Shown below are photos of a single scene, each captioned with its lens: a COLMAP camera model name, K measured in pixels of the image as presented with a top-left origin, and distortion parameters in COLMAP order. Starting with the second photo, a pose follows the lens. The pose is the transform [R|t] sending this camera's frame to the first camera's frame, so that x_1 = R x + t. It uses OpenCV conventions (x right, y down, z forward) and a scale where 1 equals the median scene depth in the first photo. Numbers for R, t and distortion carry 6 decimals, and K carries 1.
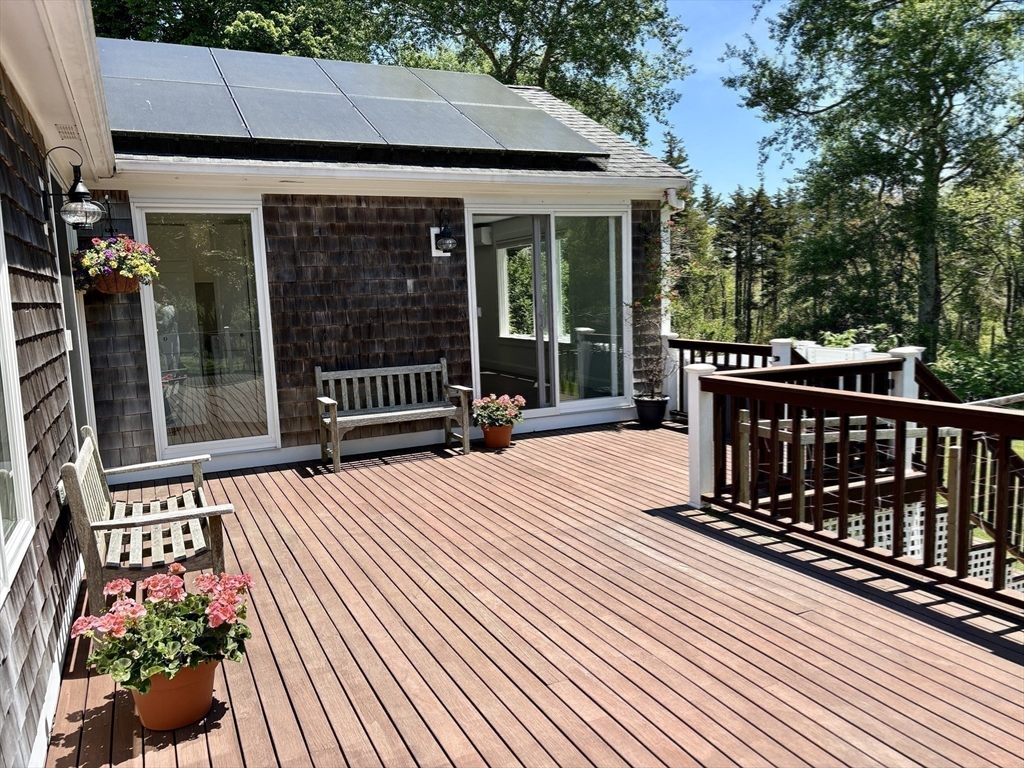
lens RADIAL K [[774.7, 0, 516.8], [0, 774.7, 386.2], [0, 0, 1]] dist [0.003195, -0.003400]
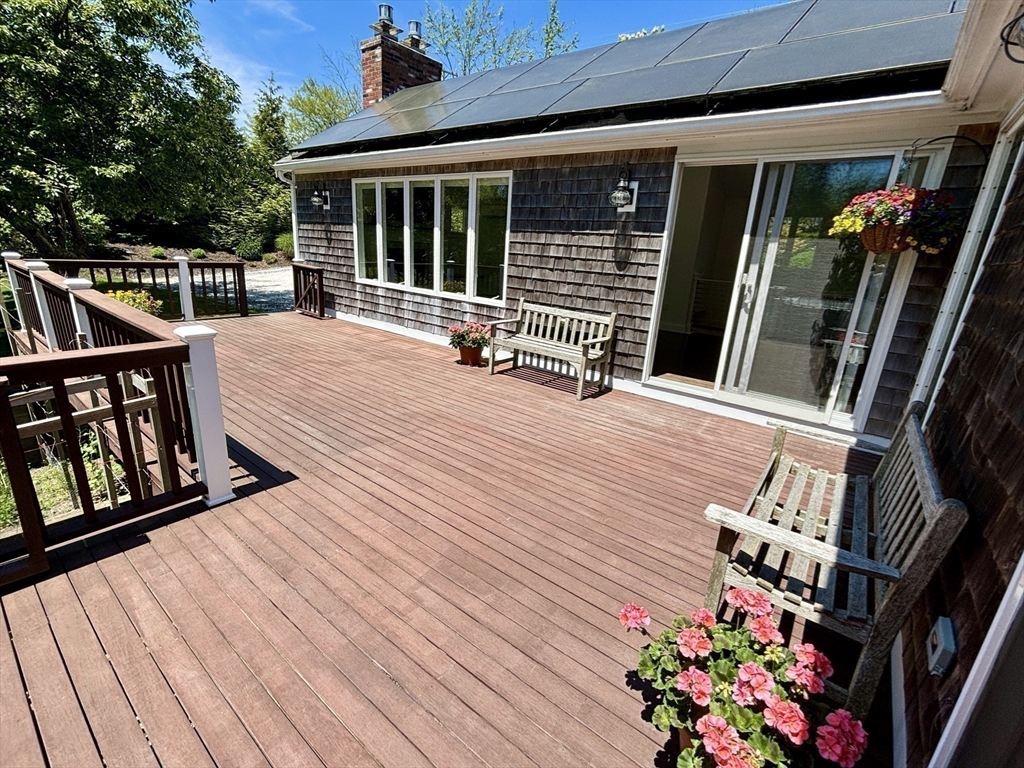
lens RADIAL K [[455.9, 0, 511.4], [0, 455.9, 382.8], [0, 0, 1]] dist [-0.003158, -0.000151]
pose [[-0.896188, 0.112719, -0.429116, 0.122012], [-0.080149, 0.910146, 0.406461, -0.145660], [0.436374, 0.398659, -0.806628, 1.186081]]
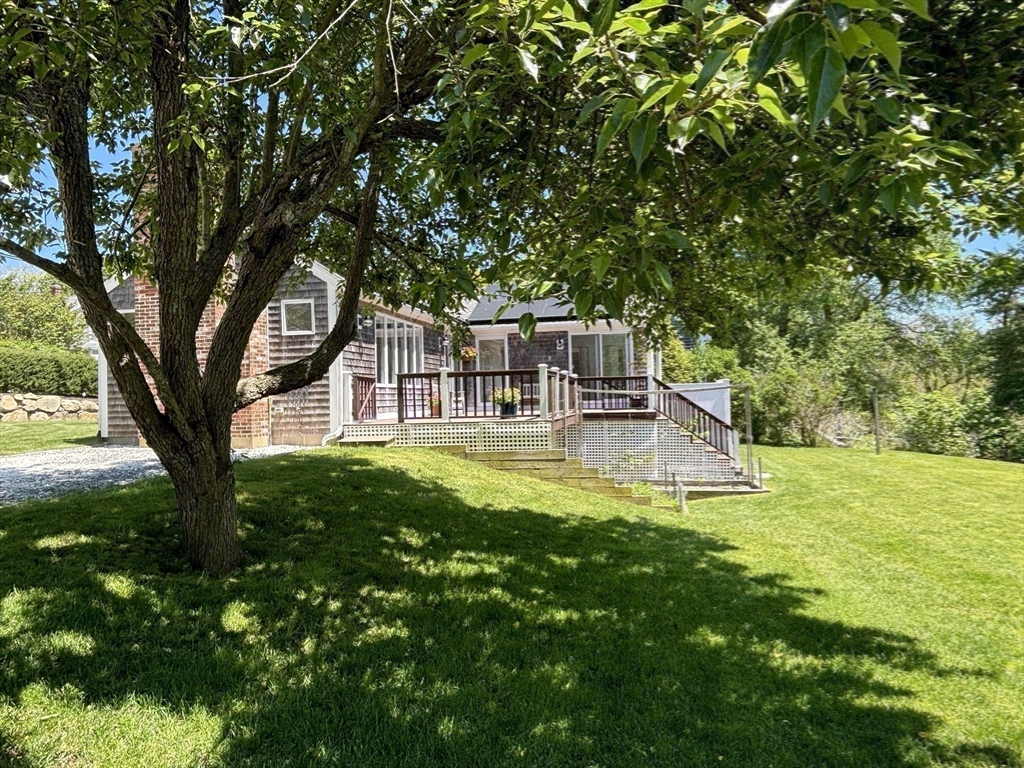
lens RADIAL K [[684.5, 0, 508.9], [0, 684.5, 380.9], [0, 0, 1]] dist [0.003253, -0.000302]
pose [[0.785130, -0.003063, -0.619323, 1.617673], [-0.075700, 0.992015, -0.100873, 0.285822], [0.614687, 0.126081, 0.778629, -1.418654]]
